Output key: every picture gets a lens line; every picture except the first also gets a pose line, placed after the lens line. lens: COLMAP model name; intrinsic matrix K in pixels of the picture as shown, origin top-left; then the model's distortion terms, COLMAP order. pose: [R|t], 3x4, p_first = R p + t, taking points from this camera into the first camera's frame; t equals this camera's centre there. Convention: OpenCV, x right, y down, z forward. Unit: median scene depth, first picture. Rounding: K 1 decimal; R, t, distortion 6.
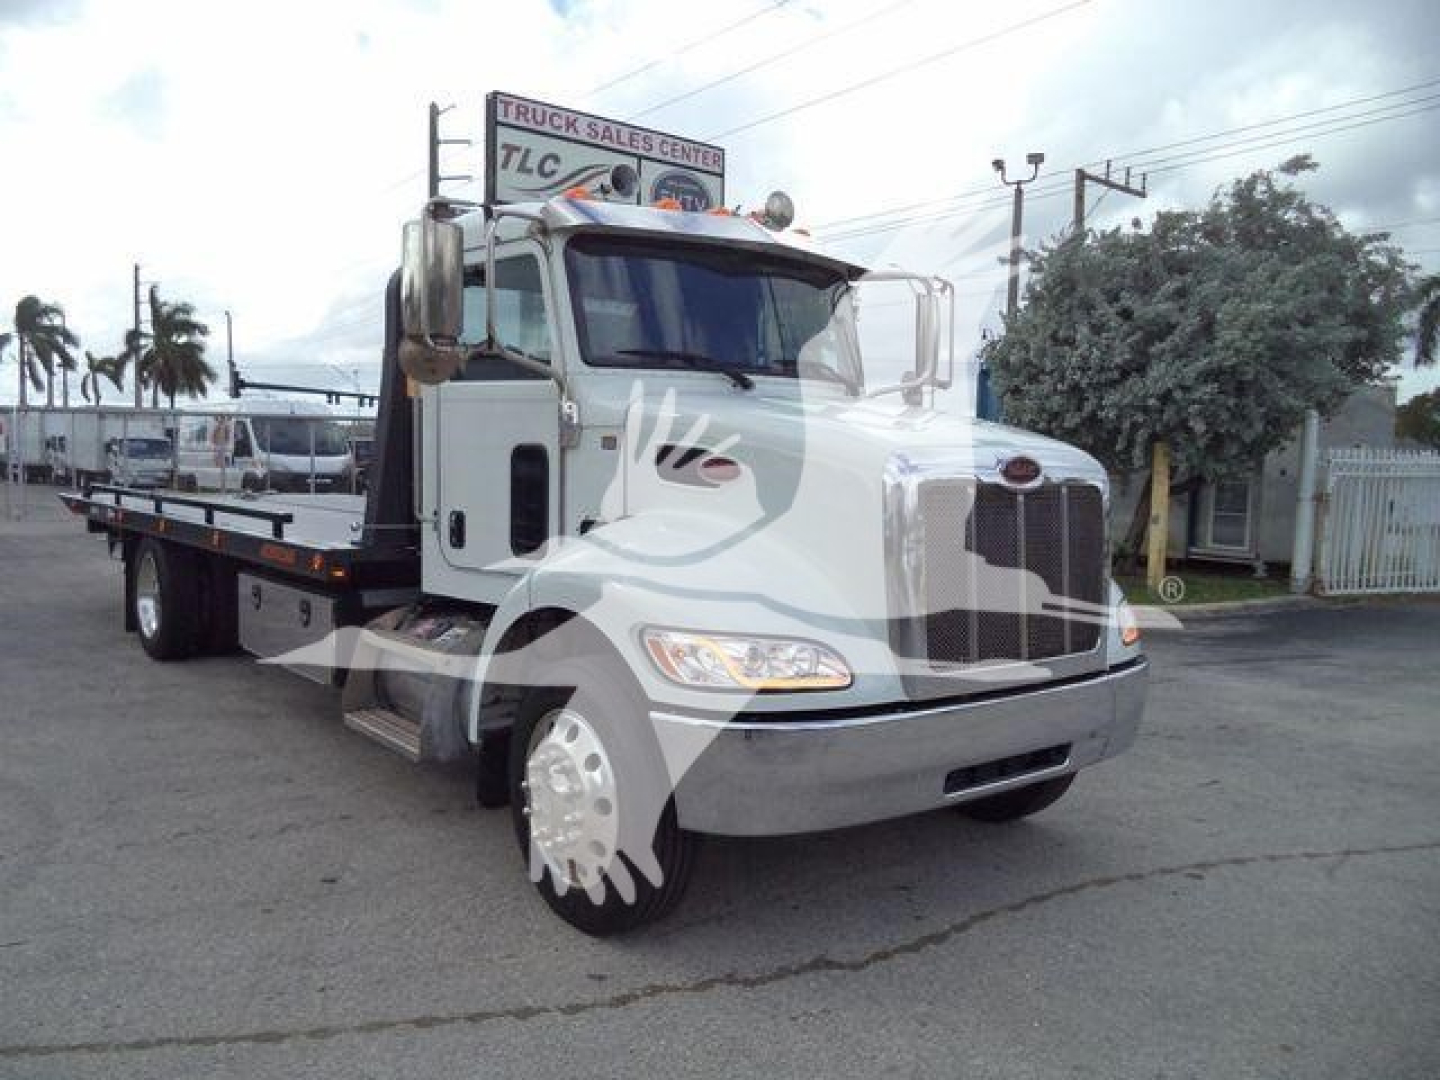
lens RADIAL K [[1145.9, 0, 725.3], [0, 1145.9, 586.6], [0, 0, 1]] dist [-0.028101, -0.009454]
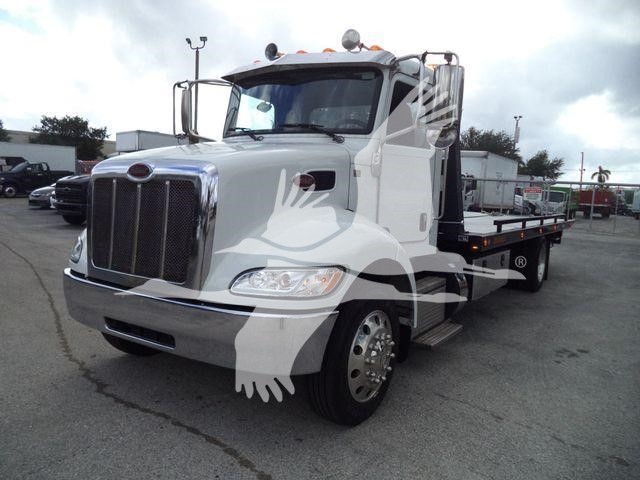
lens RADIAL K [[509.2, 0, 317.2], [0, 509.2, 256.7], [0, 0, 1]] dist [-0.014354, -0.004480]
pose [[0.291000, 0.106852, -0.950738, 0.583860], [-0.135914, 0.988282, 0.069471, -0.031163], [0.947020, 0.109002, 0.302113, 0.533755]]
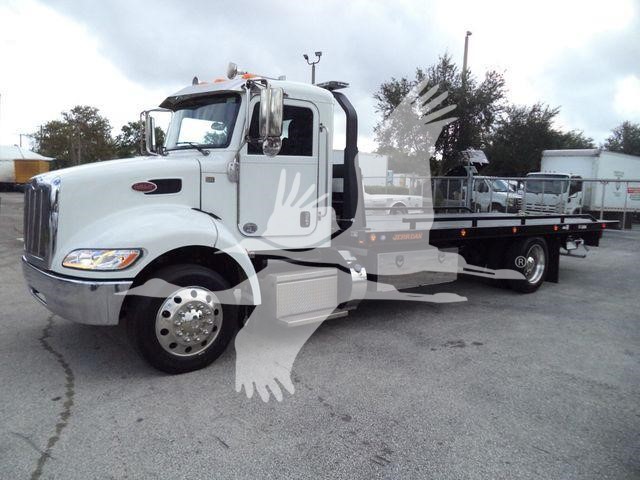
lens RADIAL K [[509.3, 0, 322.3], [0, 509.3, 260.7], [0, 0, 1]] dist [-0.028101, -0.009454]
pose [[0.011265, 0.107130, -0.994181, 0.750728], [-0.130710, 0.985871, 0.104754, -0.068532], [0.991357, 0.128770, 0.025109, 0.854612]]
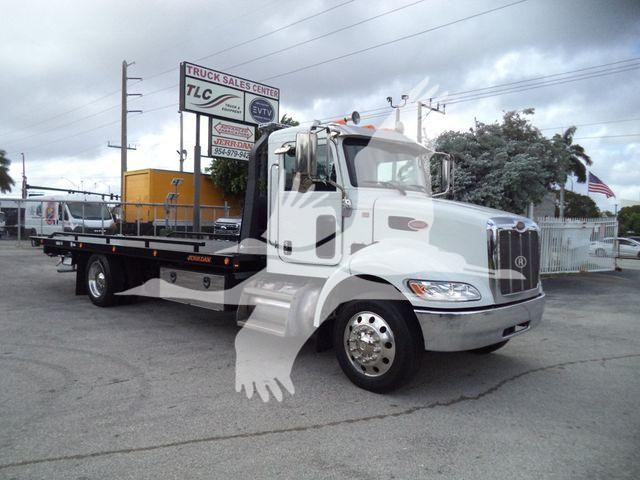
lens RADIAL K [[509.3, 0, 322.3], [0, 509.3, 260.7], [0, 0, 1]] dist [-0.028101, -0.009454]
pose [[0.989213, -0.011084, 0.146067, -0.220938], [0.016018, 0.999339, -0.032647, 0.012202], [-0.145608, 0.034635, 0.988736, -0.102632]]
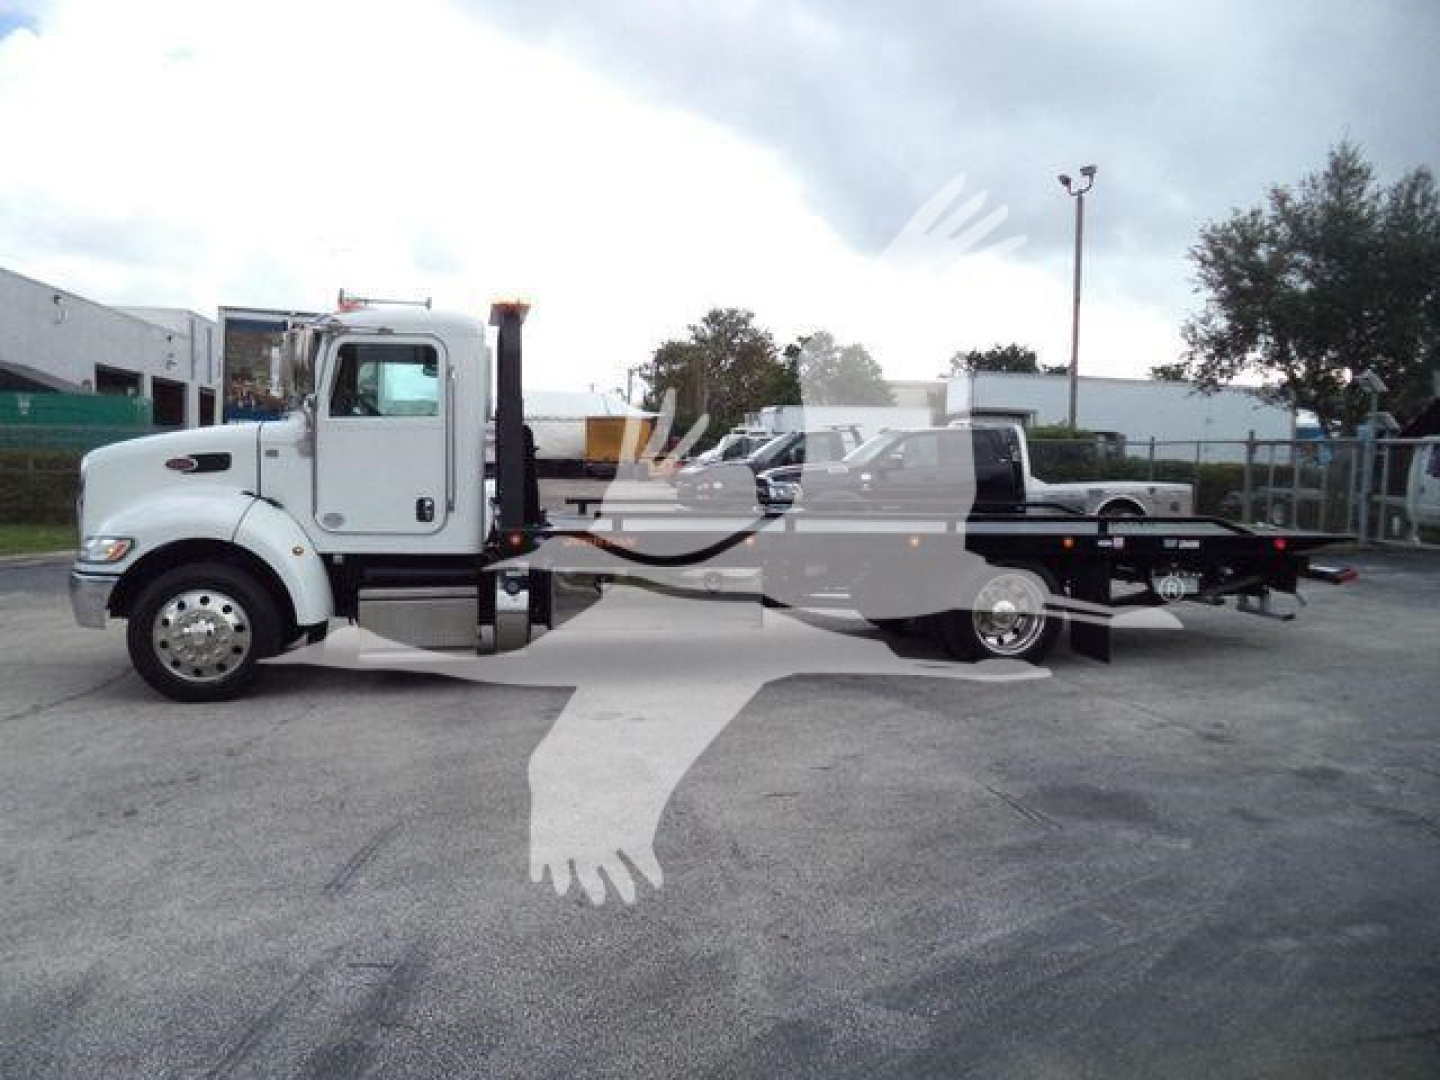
lens RADIAL K [[1145.9, 0, 725.3], [0, 1145.9, 586.6], [0, 0, 1]] dist [-0.028101, -0.009454]
pose [[-0.437695, 0.057325, -0.897294, 0.879293], [-0.125844, 0.984236, 0.124265, -0.146942], [0.890273, 0.167310, -0.423581, 1.566850]]
